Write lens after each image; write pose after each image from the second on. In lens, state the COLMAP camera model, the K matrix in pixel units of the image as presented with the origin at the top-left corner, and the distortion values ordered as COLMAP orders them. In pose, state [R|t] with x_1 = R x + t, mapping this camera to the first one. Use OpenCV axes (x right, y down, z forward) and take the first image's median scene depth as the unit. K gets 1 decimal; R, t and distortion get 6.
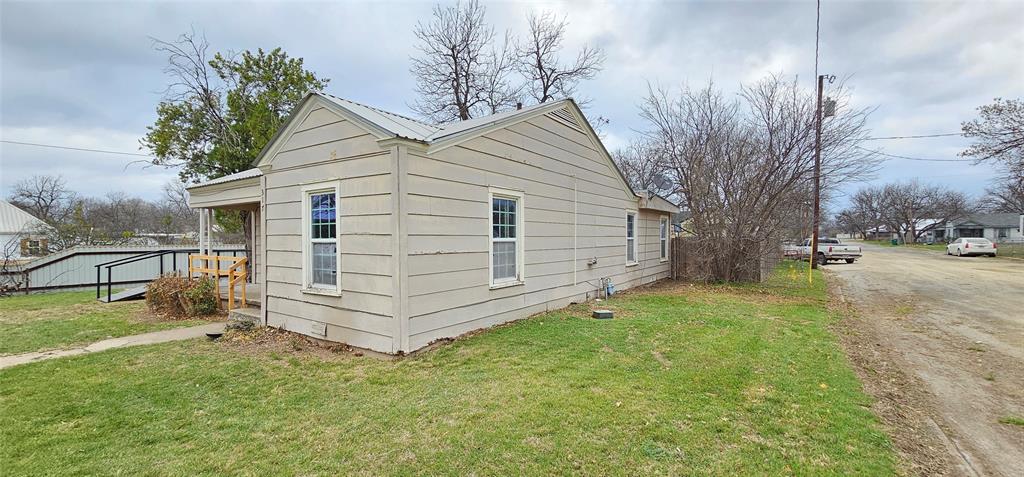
lens RADIAL K [[420.4, 0, 514.0], [0, 420.4, 240.9], [0, 0, 1]] dist [-0.001403, 0.001040]
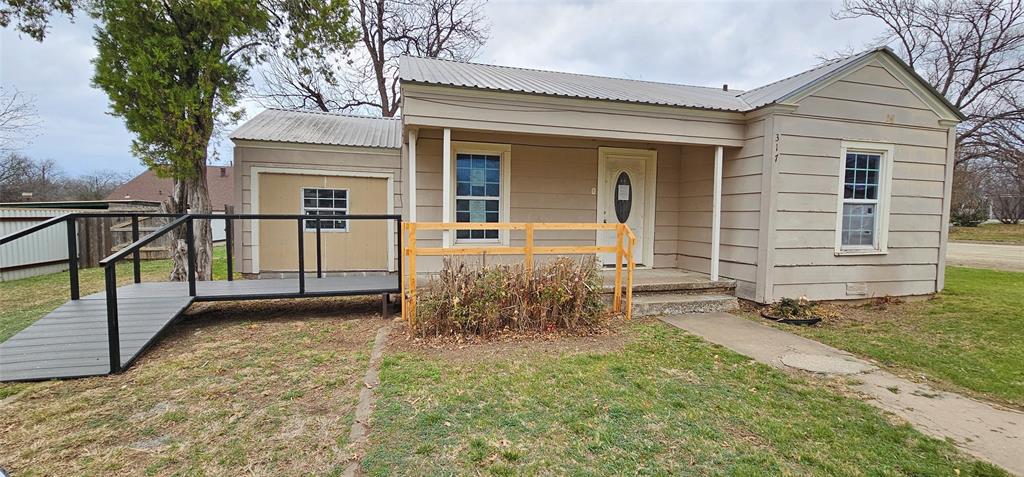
lens RADIAL K [[420.4, 0, 514.0], [0, 420.4, 240.9], [0, 0, 1]] dist [-0.001403, 0.001040]
pose [[0.654387, -0.035227, 0.755339, -0.771857], [-0.009429, 0.998456, 0.054735, 0.020557], [-0.756101, -0.042940, 0.653044, 0.426987]]
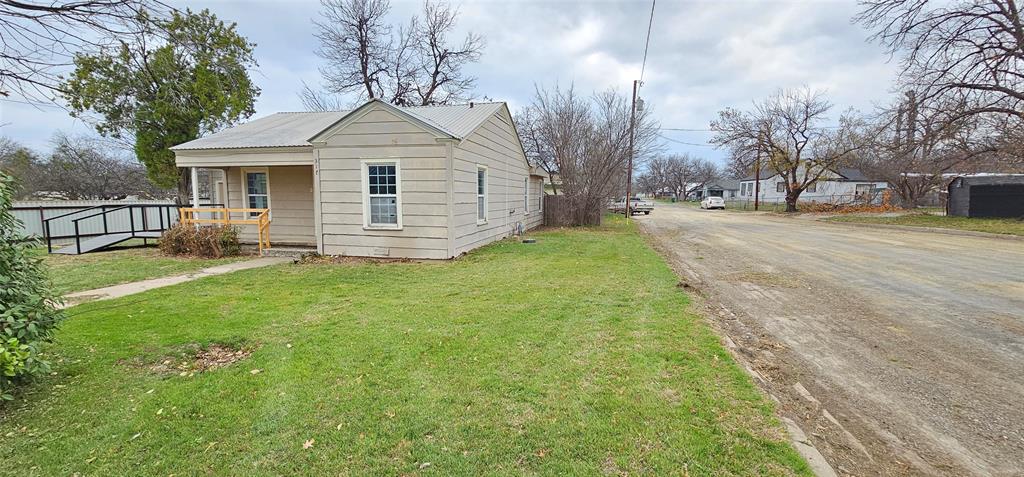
lens RADIAL K [[420.4, 0, 514.0], [0, 420.4, 240.9], [0, 0, 1]] dist [-0.001403, 0.001040]
pose [[0.930550, -0.034047, 0.364579, -0.253907], [-0.002483, 0.995058, 0.099265, 0.004597], [-0.366157, -0.093276, 0.925866, -0.289539]]
